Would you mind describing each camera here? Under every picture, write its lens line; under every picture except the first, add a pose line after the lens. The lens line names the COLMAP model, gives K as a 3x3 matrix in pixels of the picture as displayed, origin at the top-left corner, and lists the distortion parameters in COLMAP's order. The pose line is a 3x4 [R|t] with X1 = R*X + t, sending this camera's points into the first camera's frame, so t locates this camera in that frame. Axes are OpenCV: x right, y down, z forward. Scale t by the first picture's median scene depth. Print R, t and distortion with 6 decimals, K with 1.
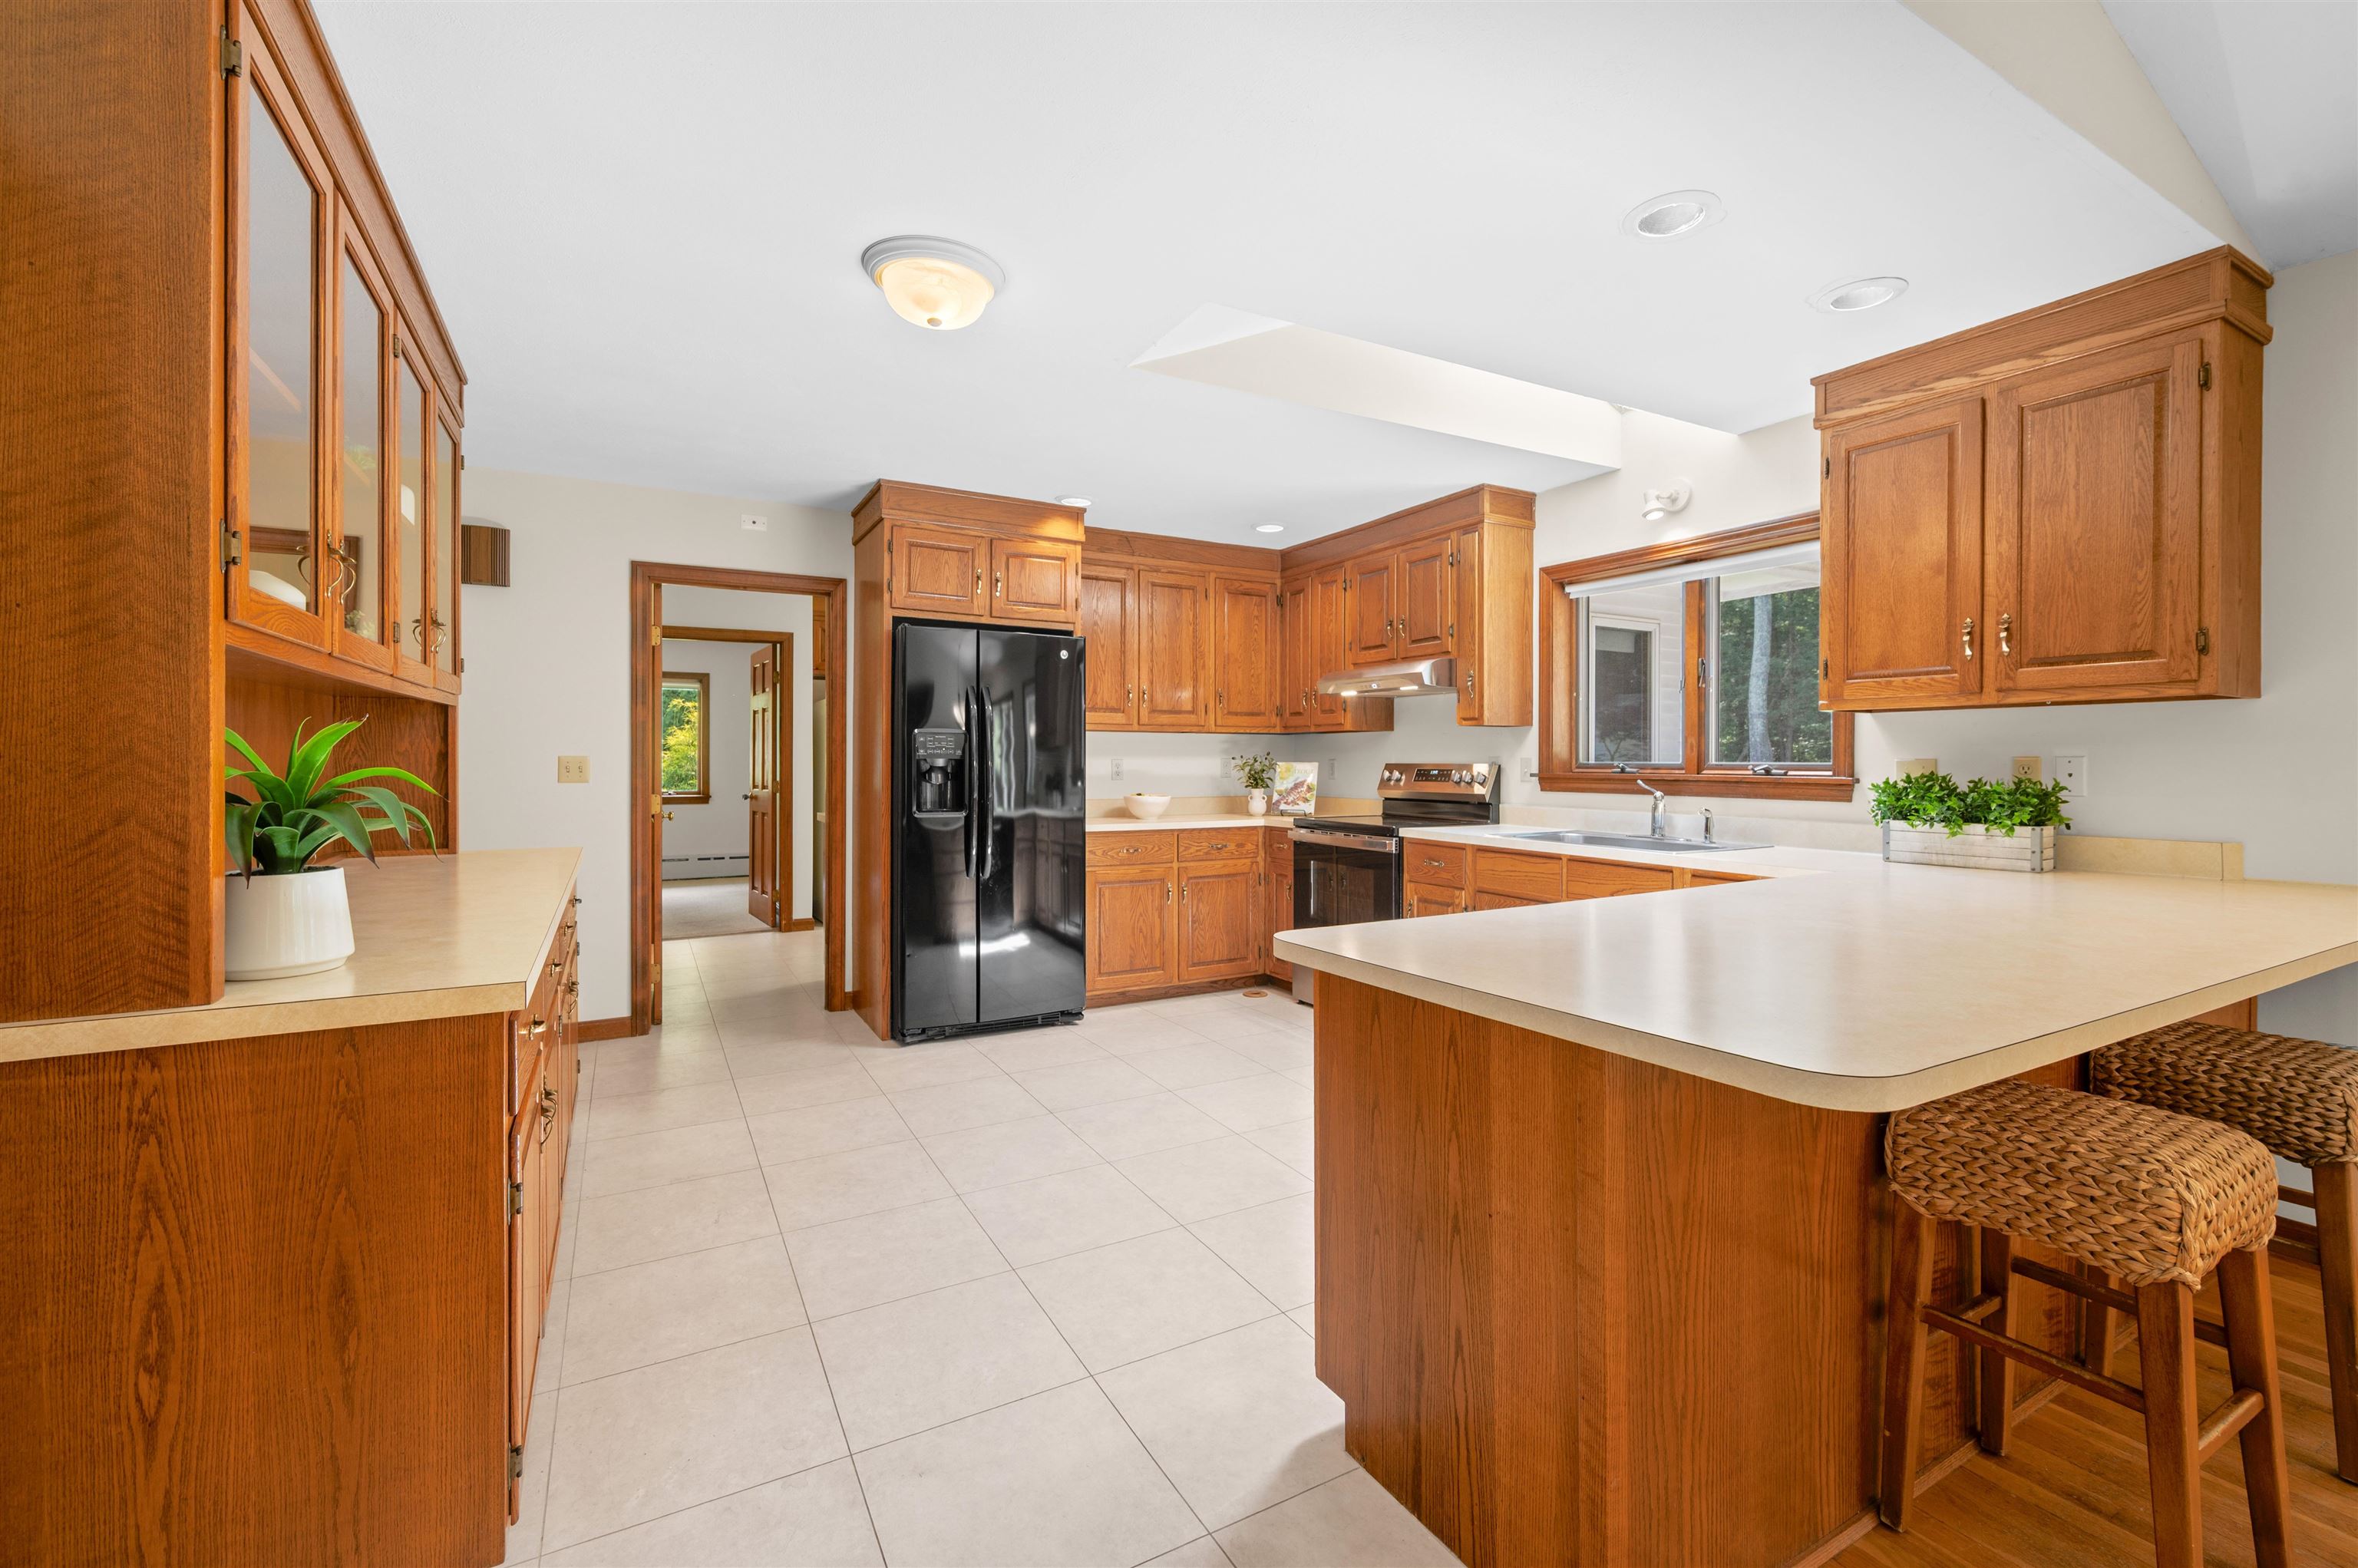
lens RADIAL K [[1008.9, 0, 1184.0], [0, 1008.9, 767.3], [0, 0, 1]] dist [-0.000211, -0.000139]
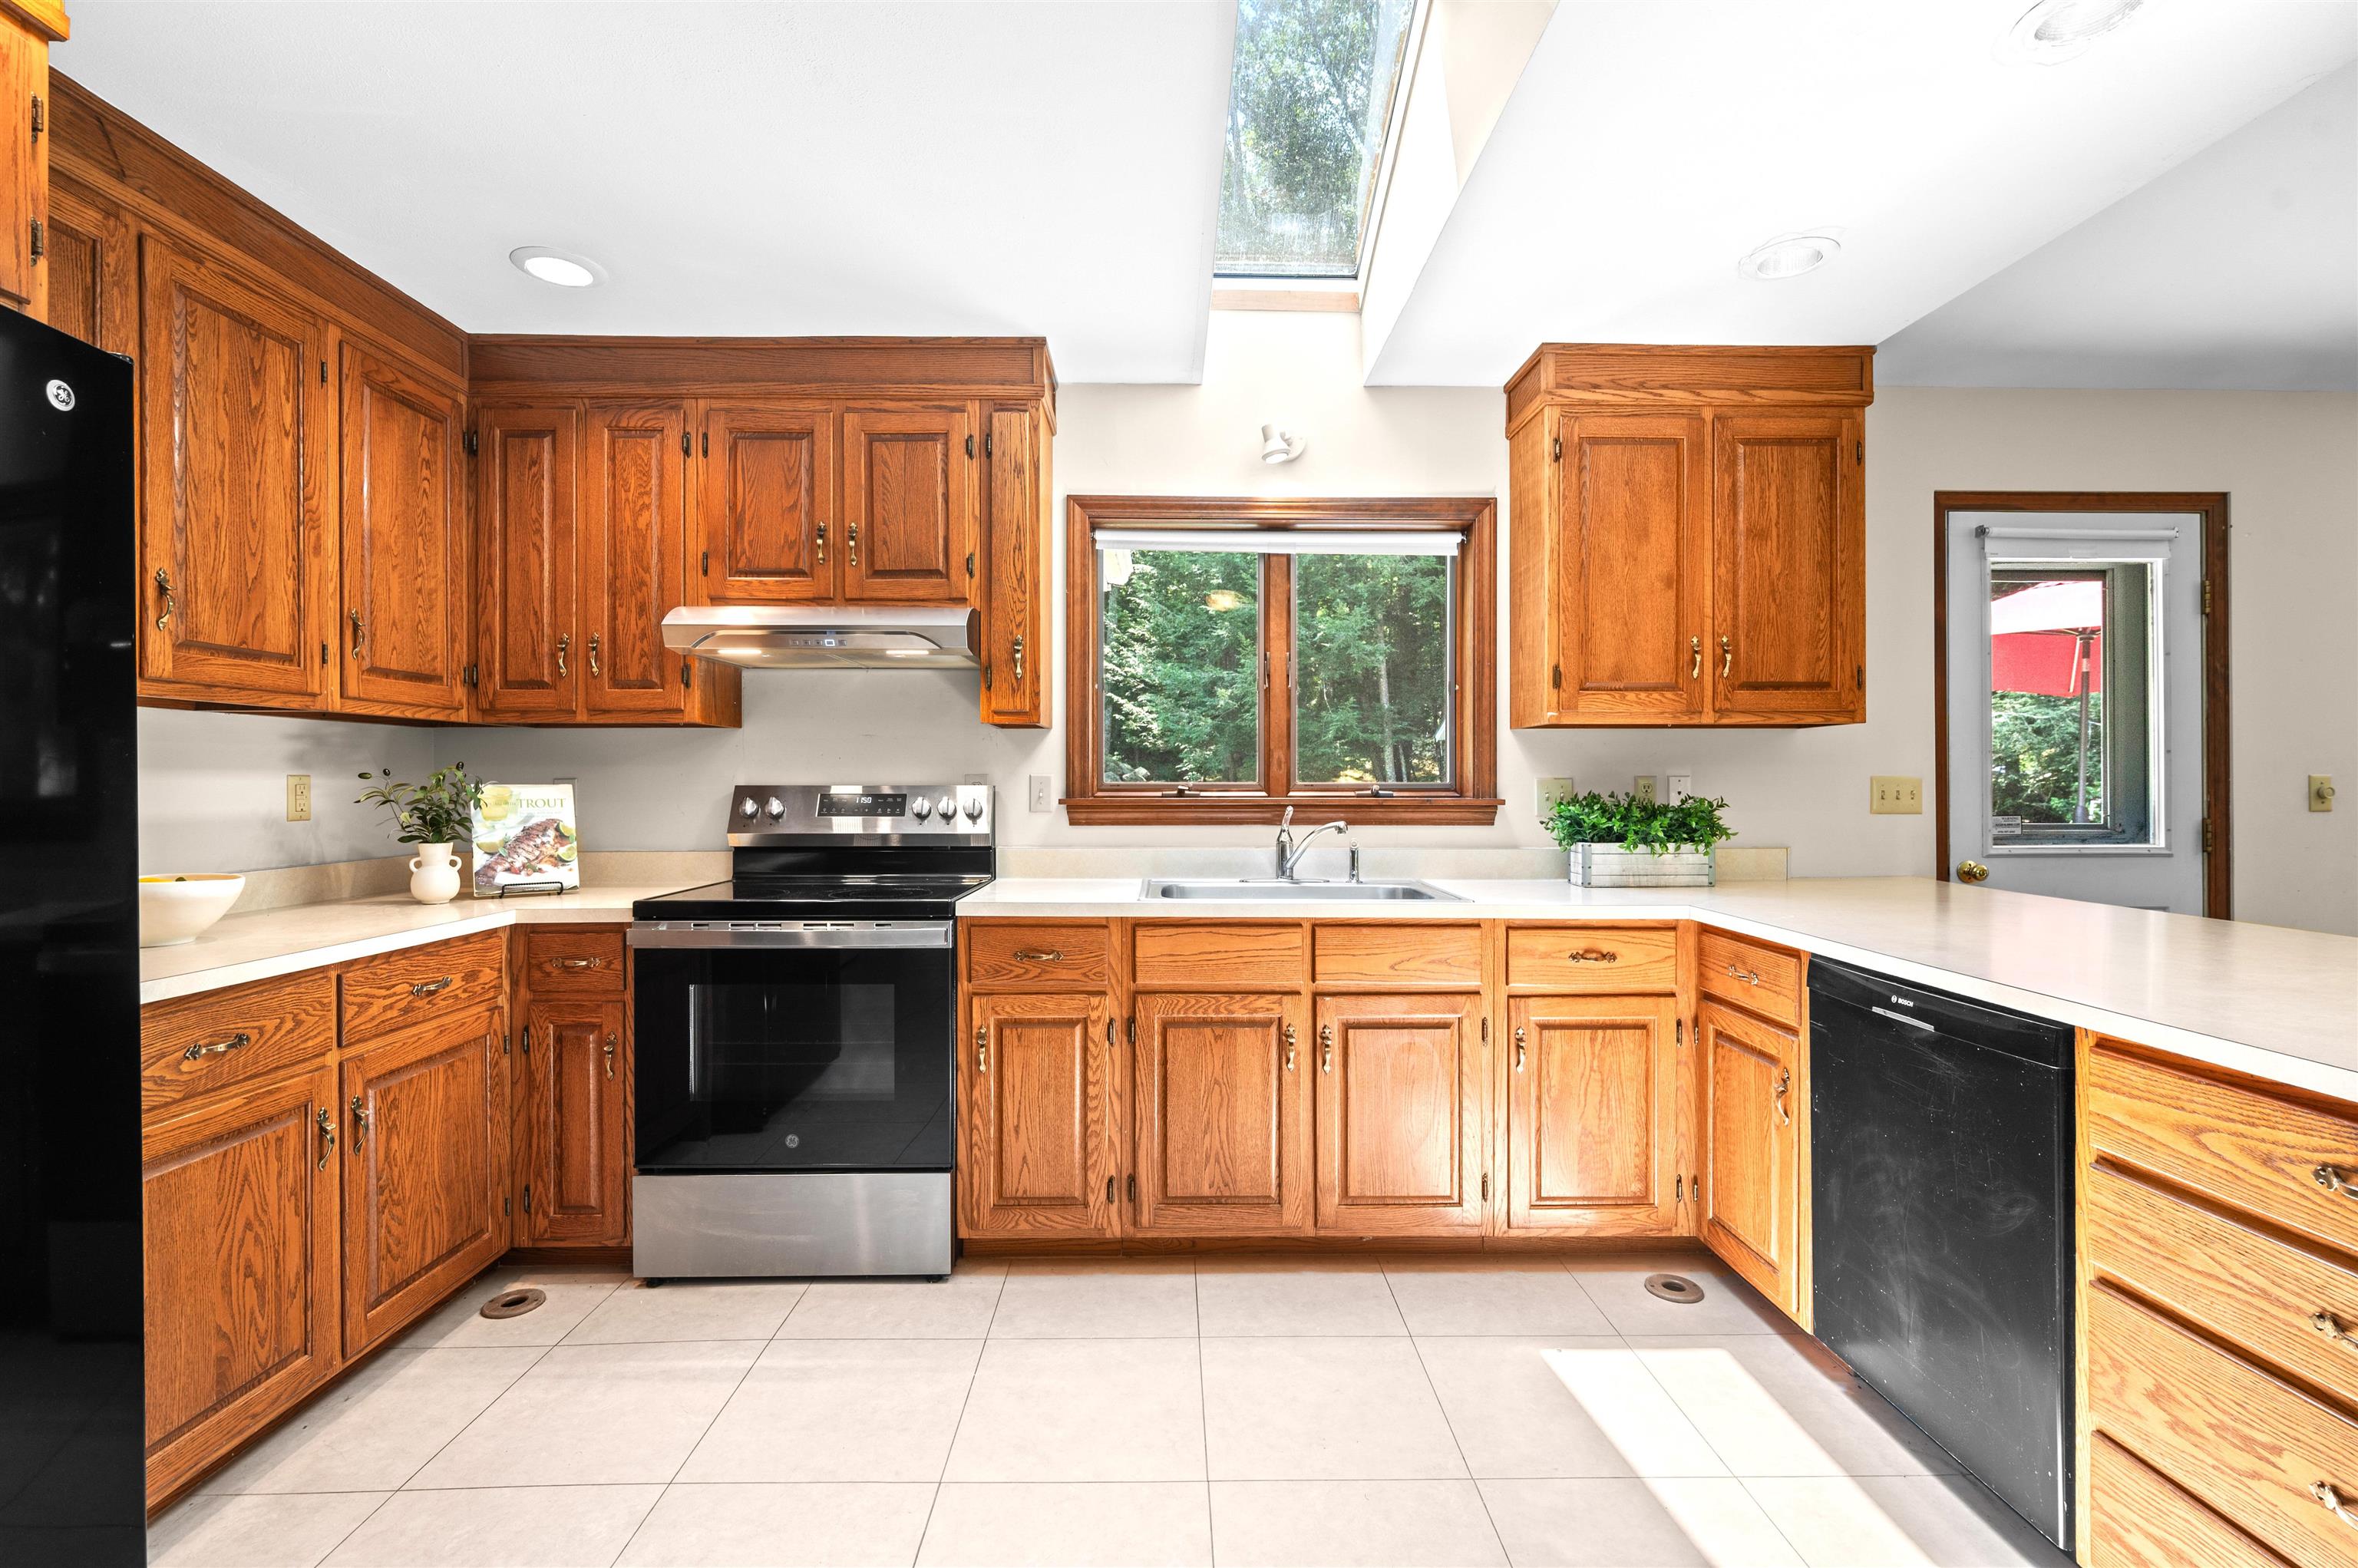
lens RADIAL K [[1059.4, 0, 1185.1], [0, 1059.4, 784.5], [0, 0, 1]] dist [0.004184, 0.000720]
pose [[0.465203, -0.002649, 0.885200, -0.222842], [0.006658, 0.999978, -0.000507, -0.002869], [-0.885179, 0.006129, 0.465210, 0.559877]]
